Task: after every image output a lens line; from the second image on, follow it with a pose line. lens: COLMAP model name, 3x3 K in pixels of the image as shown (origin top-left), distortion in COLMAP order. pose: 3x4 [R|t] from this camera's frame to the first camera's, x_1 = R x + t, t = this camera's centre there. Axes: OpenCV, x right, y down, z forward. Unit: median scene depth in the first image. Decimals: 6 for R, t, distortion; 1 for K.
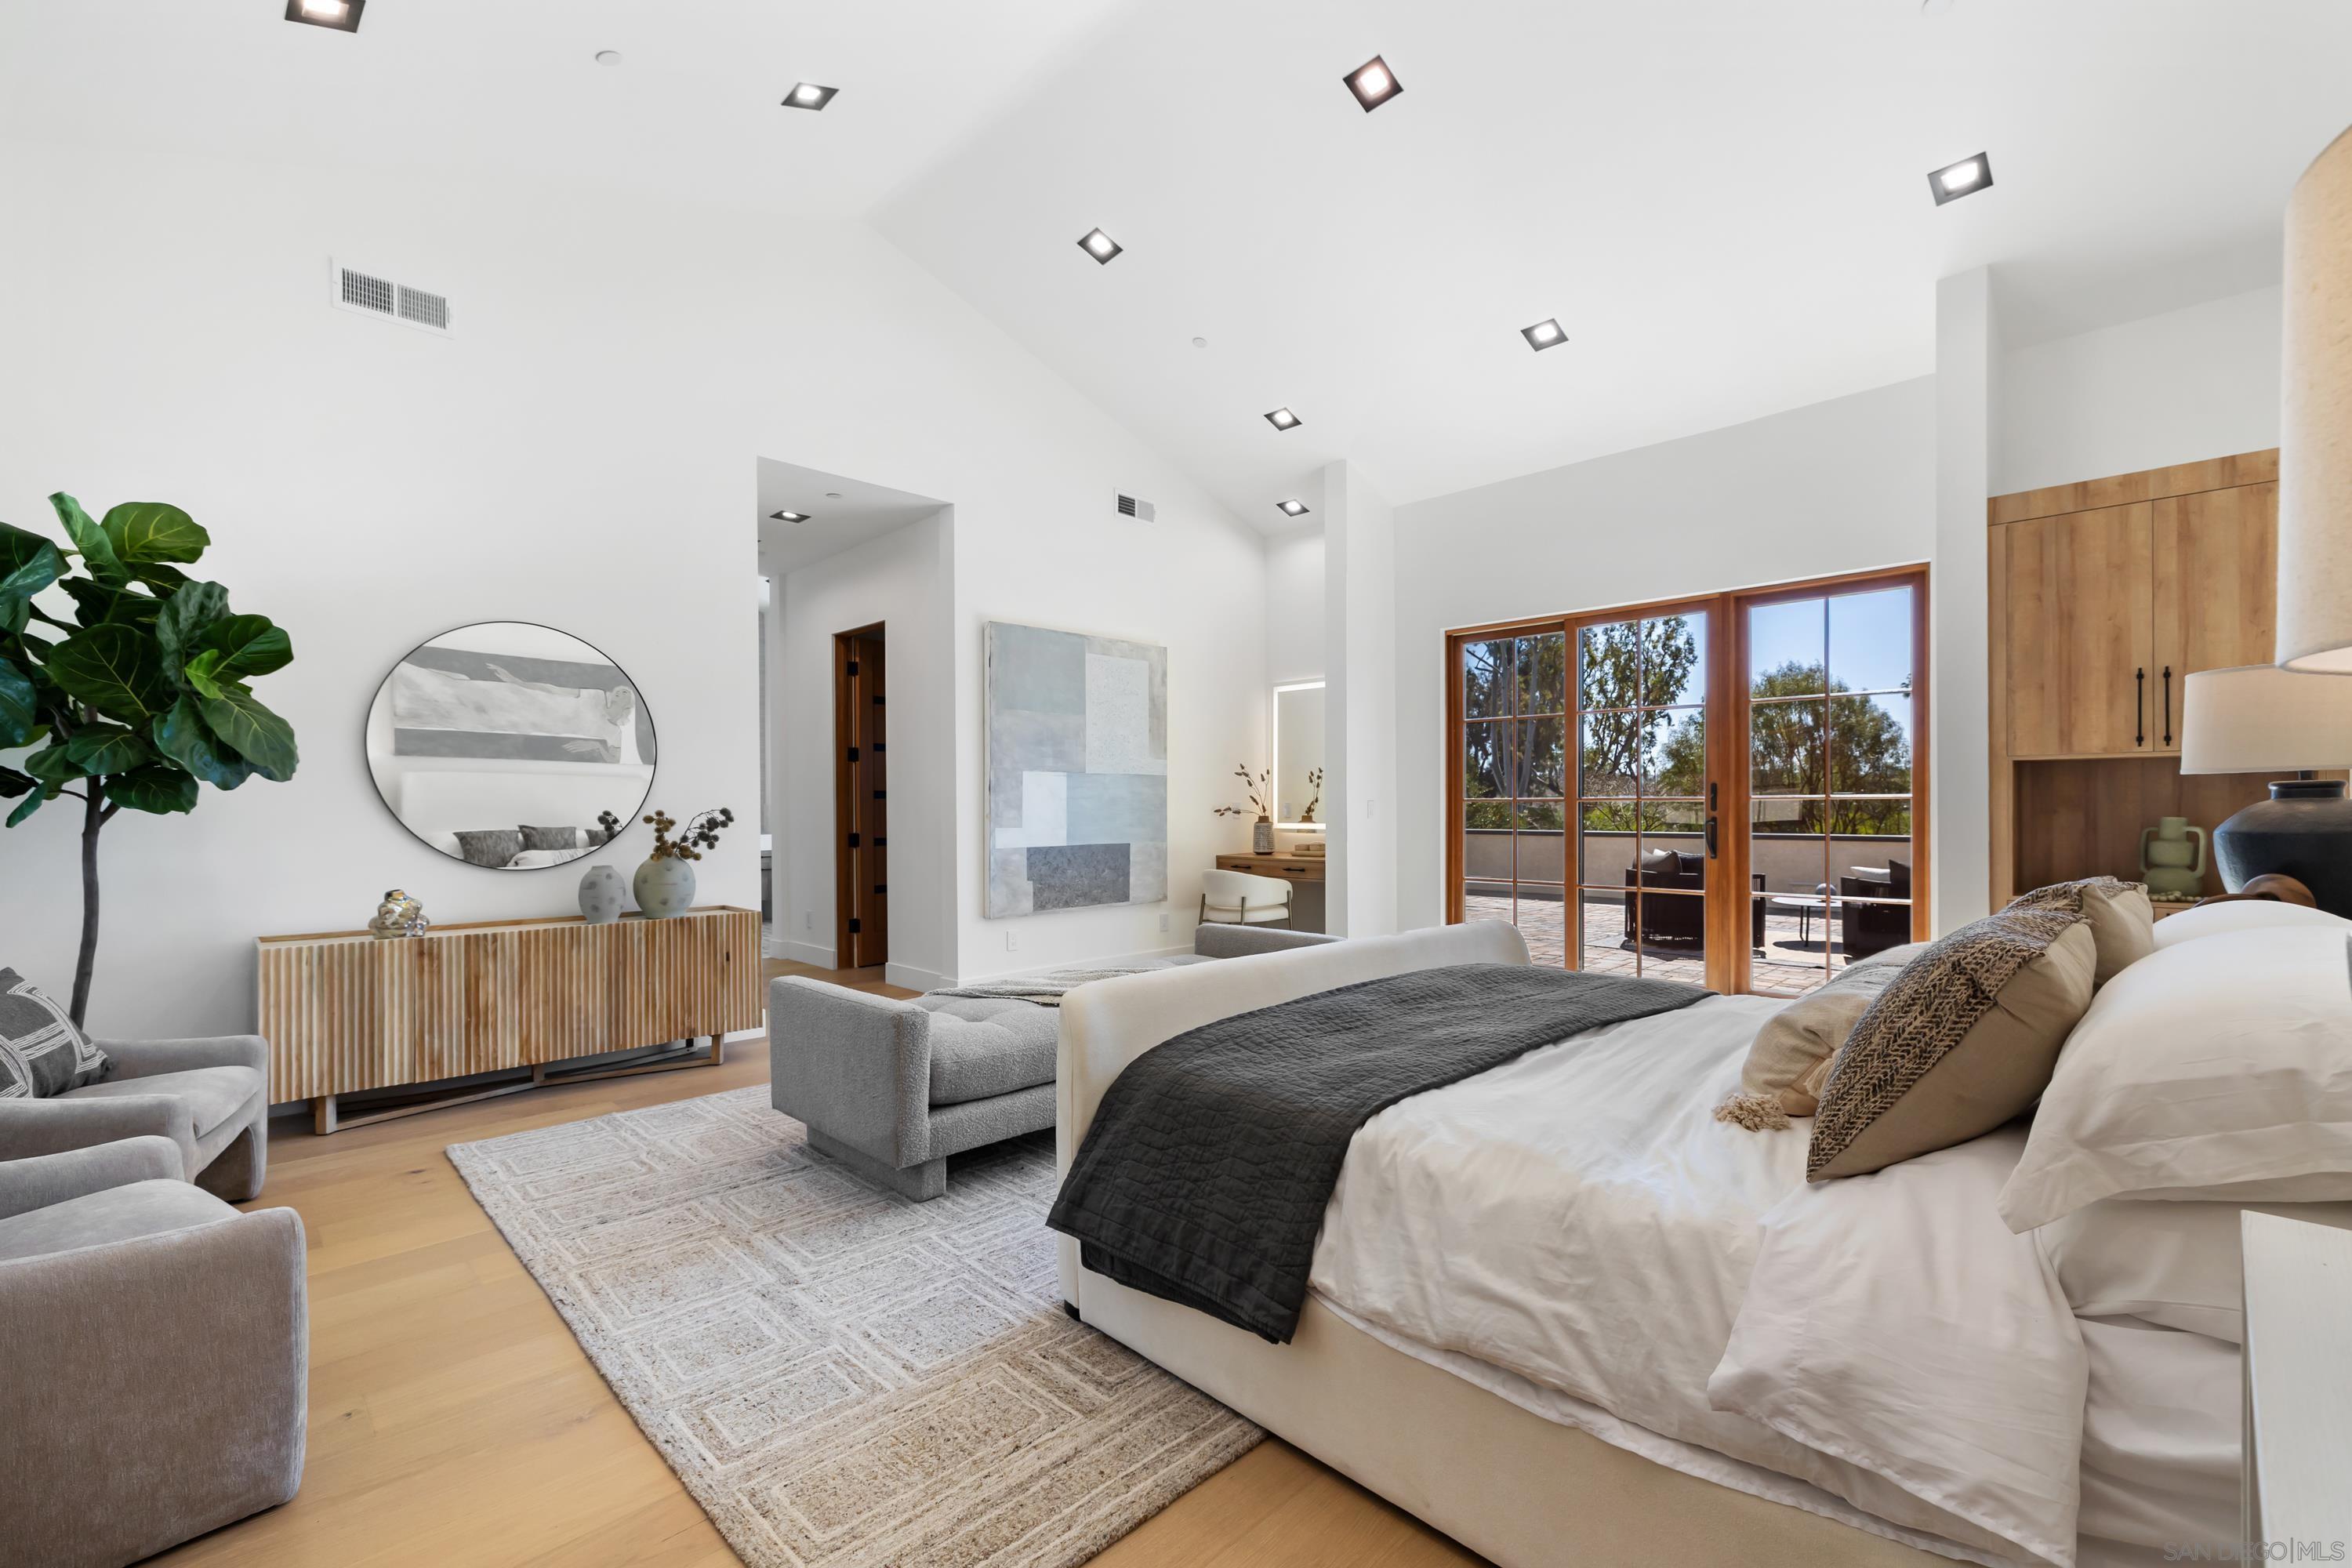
lens RADIAL K [[1001.0, 0, 1169.2], [0, 1001.0, 797.6], [0, 0, 1]] dist [0.001462, -0.000253]
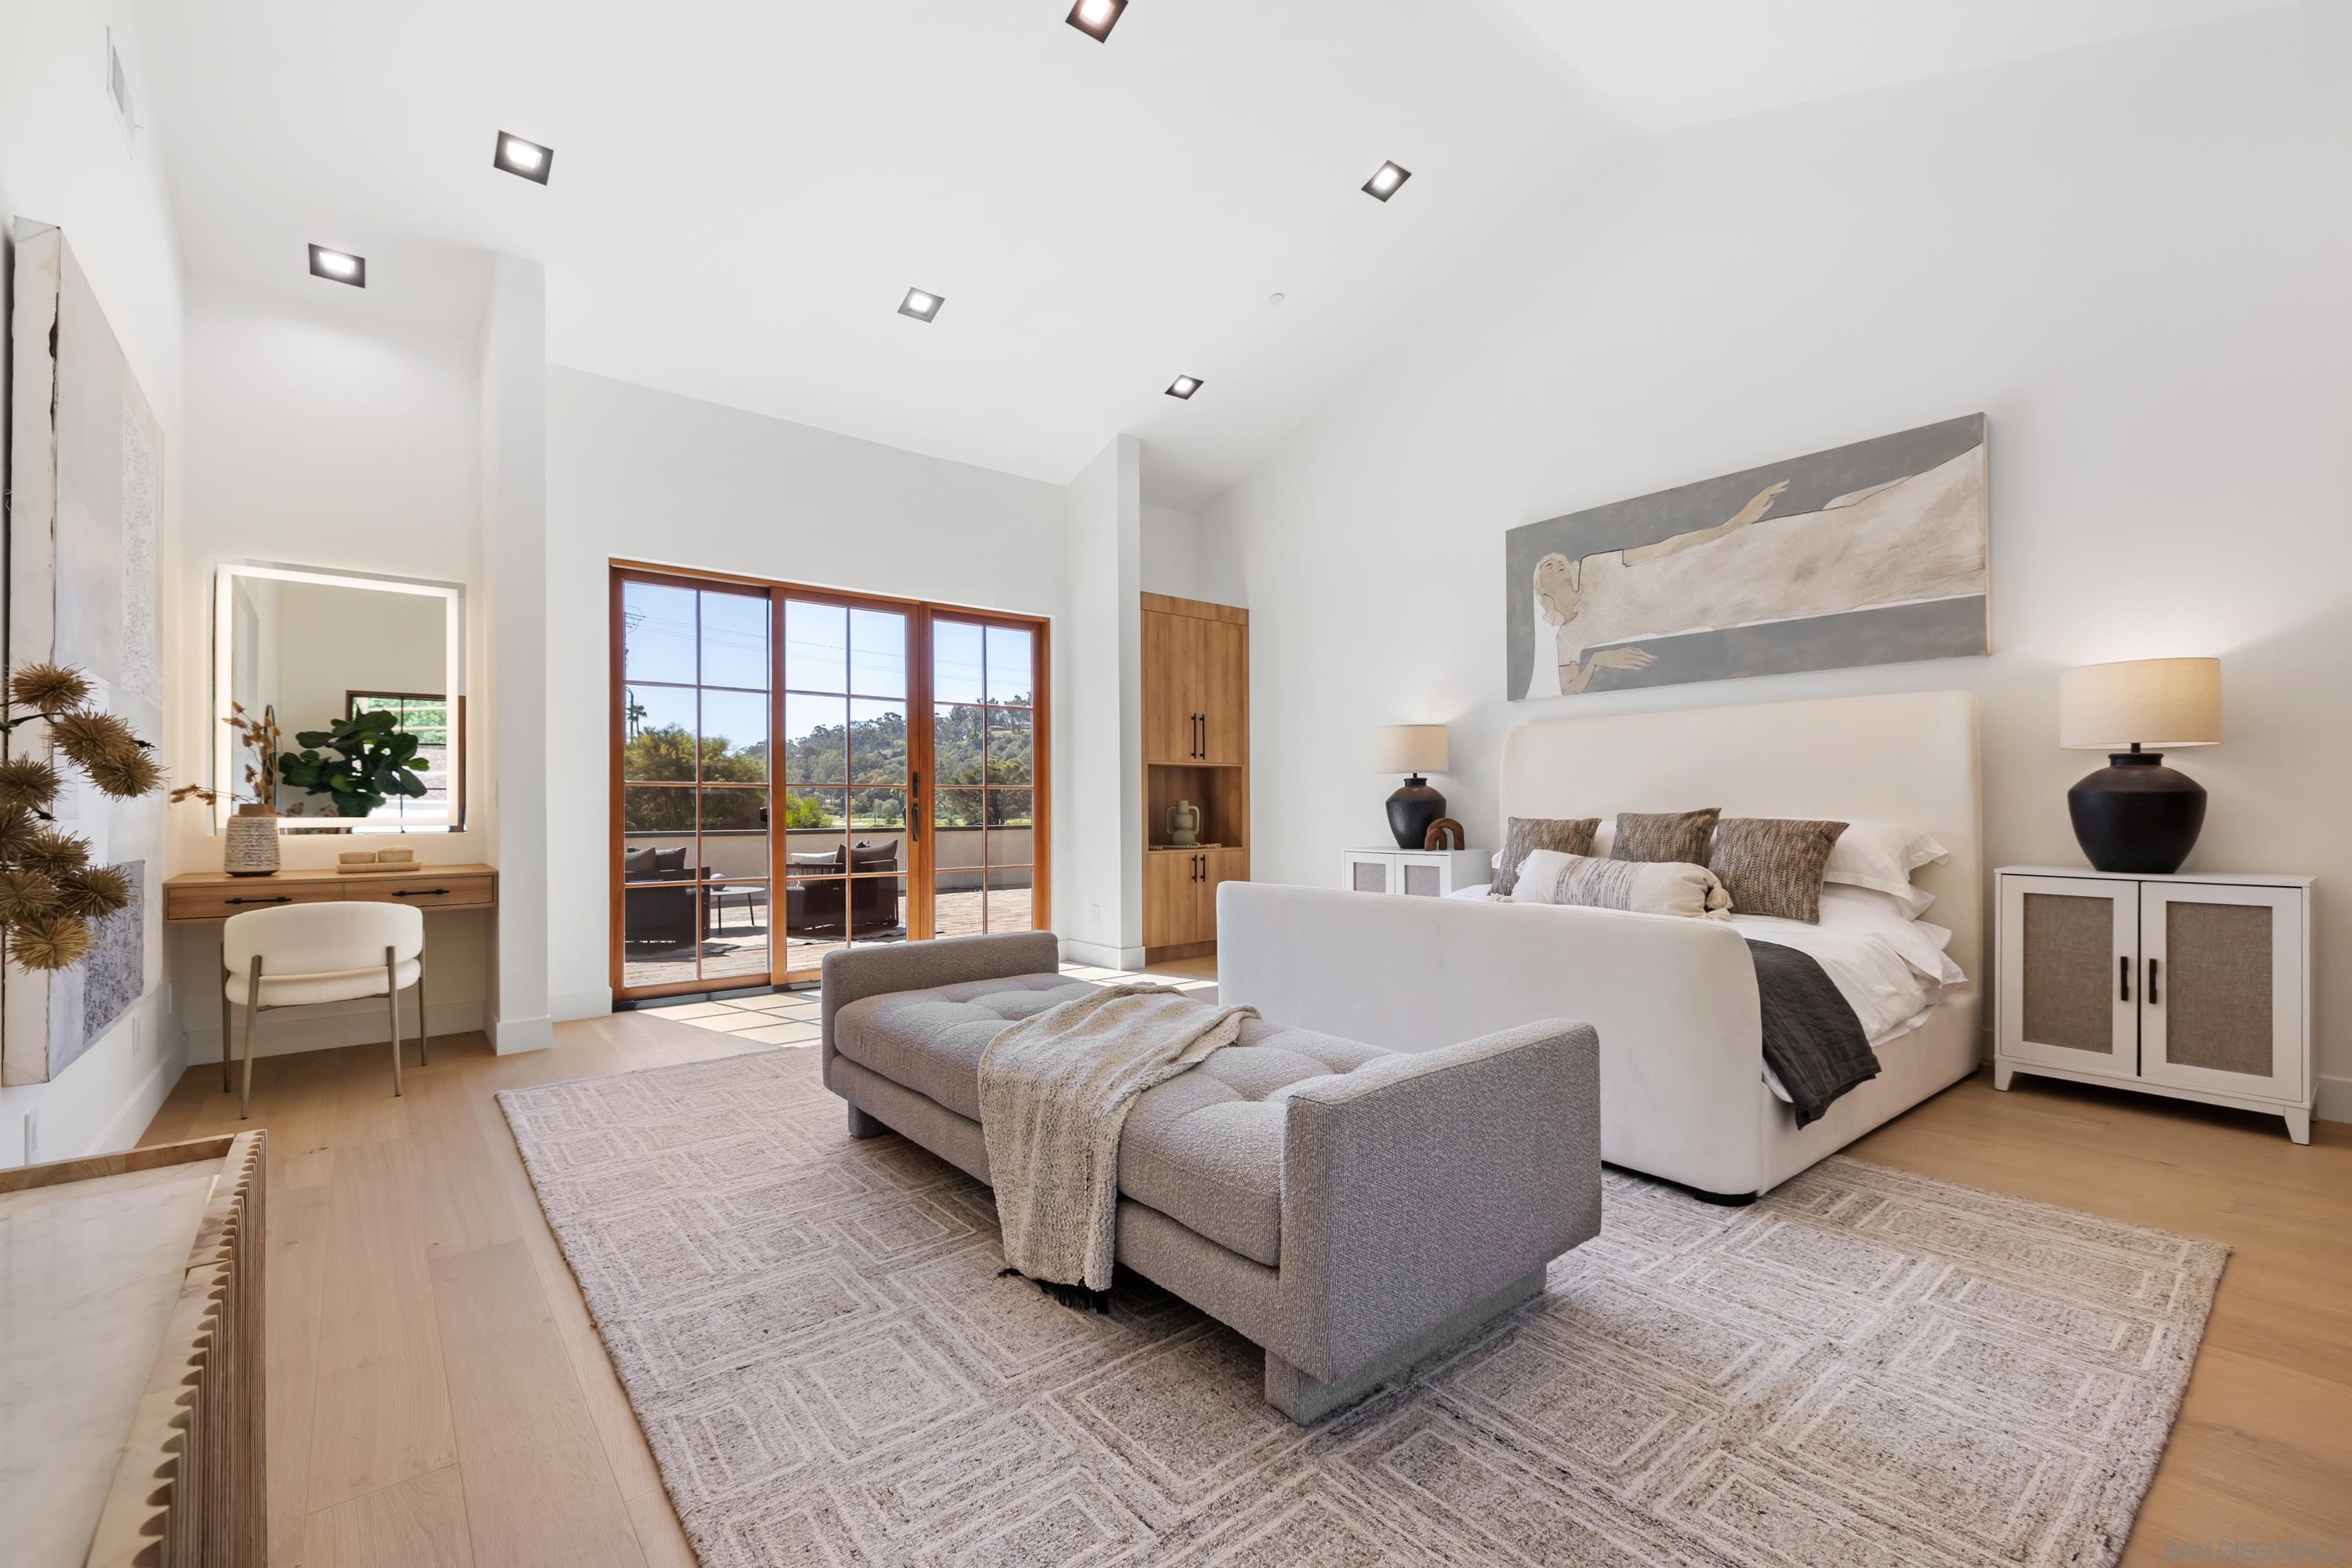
lens RADIAL K [[1001.0, 0, 1169.6], [0, 1001.0, 799.4], [0, 0, 1]] dist [0.001462, -0.000253]
pose [[0.086513, 0.014427, 0.996146, -0.891936], [-0.002609, 0.999895, -0.014255, 0.050401], [-0.996247, -0.001366, 0.086542, 1.069783]]
